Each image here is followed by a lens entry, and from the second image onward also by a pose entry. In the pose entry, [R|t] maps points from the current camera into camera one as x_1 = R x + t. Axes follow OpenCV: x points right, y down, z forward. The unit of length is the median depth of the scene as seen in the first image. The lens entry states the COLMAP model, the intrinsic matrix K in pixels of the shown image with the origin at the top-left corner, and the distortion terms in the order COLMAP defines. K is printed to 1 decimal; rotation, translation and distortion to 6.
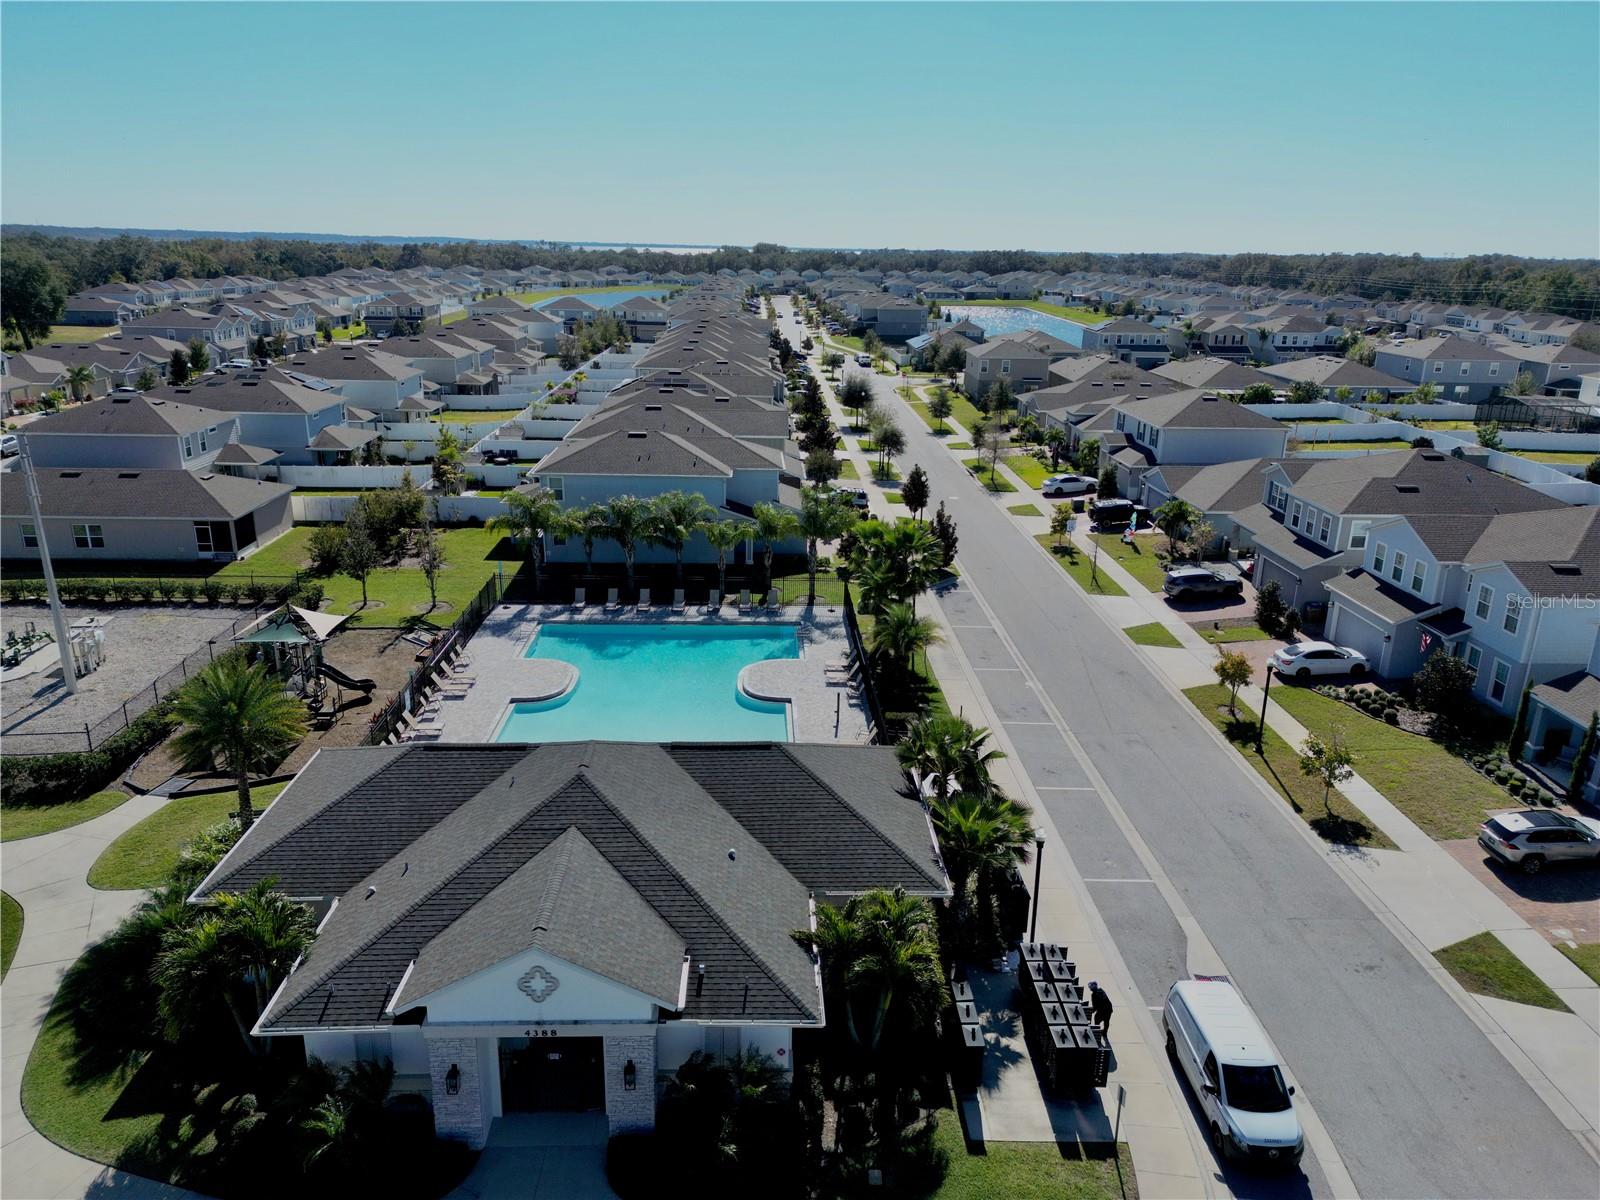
lens RADIAL K [[1113.2, 0, 800.0], [0, 1113.2, 600.0], [0, 0, 1]] dist [0.079255, -0.082567]
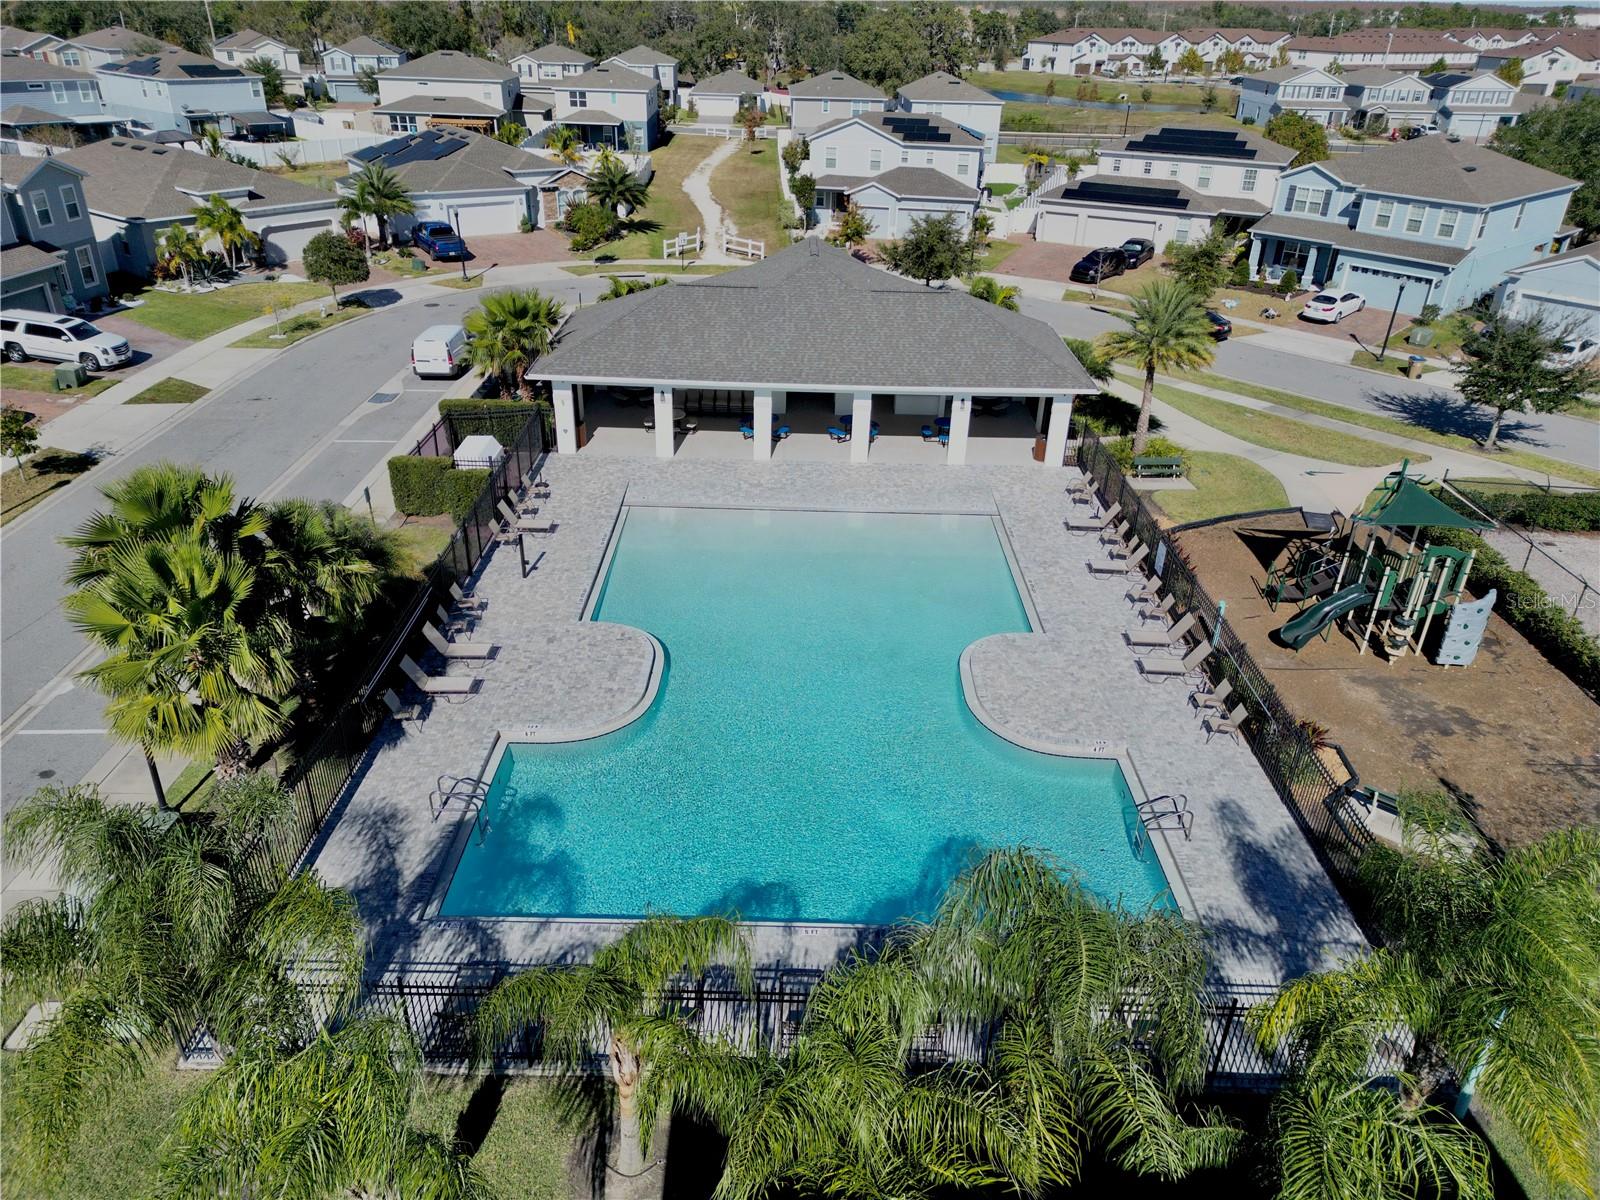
lens RADIAL K [[1113.2, 0, 800.0], [0, 1113.2, 600.0], [0, 0, 1]] dist [0.079255, -0.082567]
pose [[-0.999461, -0.032726, -0.002593, -0.110107], [-0.024798, 0.700854, 0.712874, -0.294189], [-0.021512, 0.712554, -0.701288, 1.192667]]
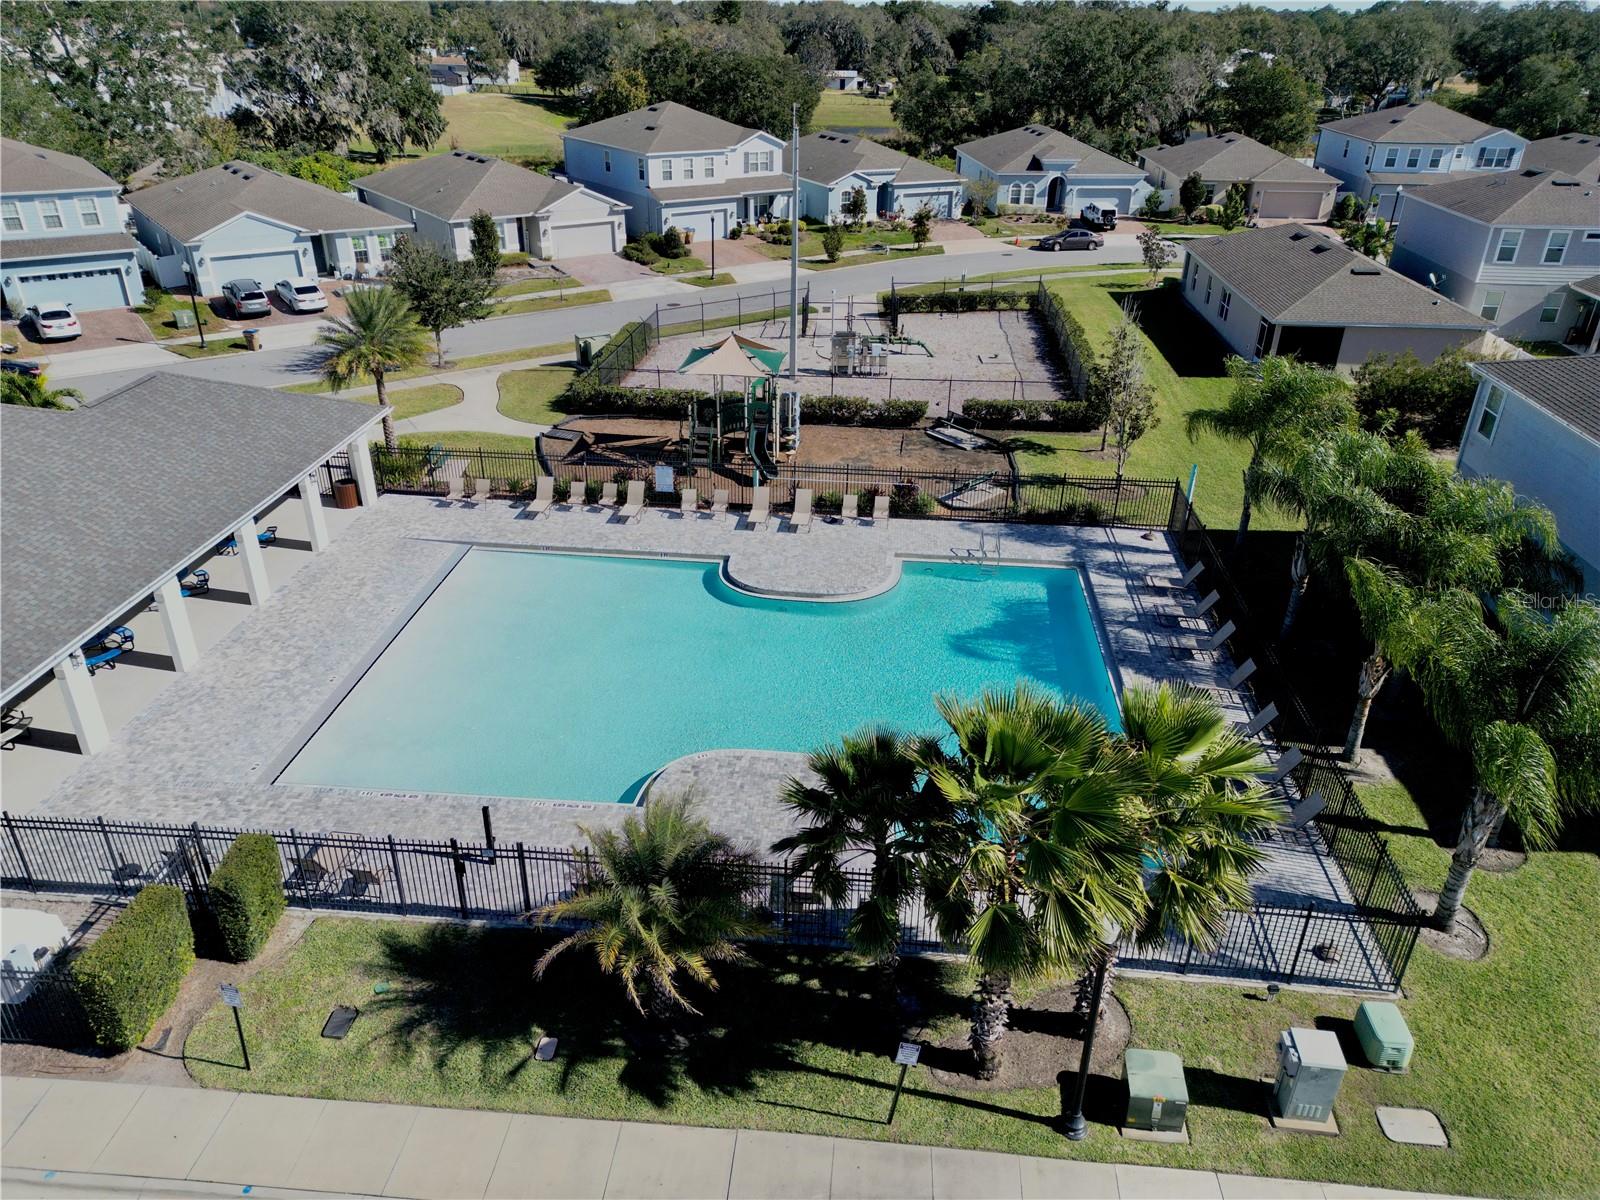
lens RADIAL K [[1113.2, 0, 800.0], [0, 1113.2, 600.0], [0, 0, 1]] dist [0.079255, -0.082567]
pose [[-0.101092, 0.458563, -0.882893, 0.309800], [-0.313323, 0.827605, 0.465723, -0.194067], [0.944250, 0.323712, 0.060015, 0.852451]]
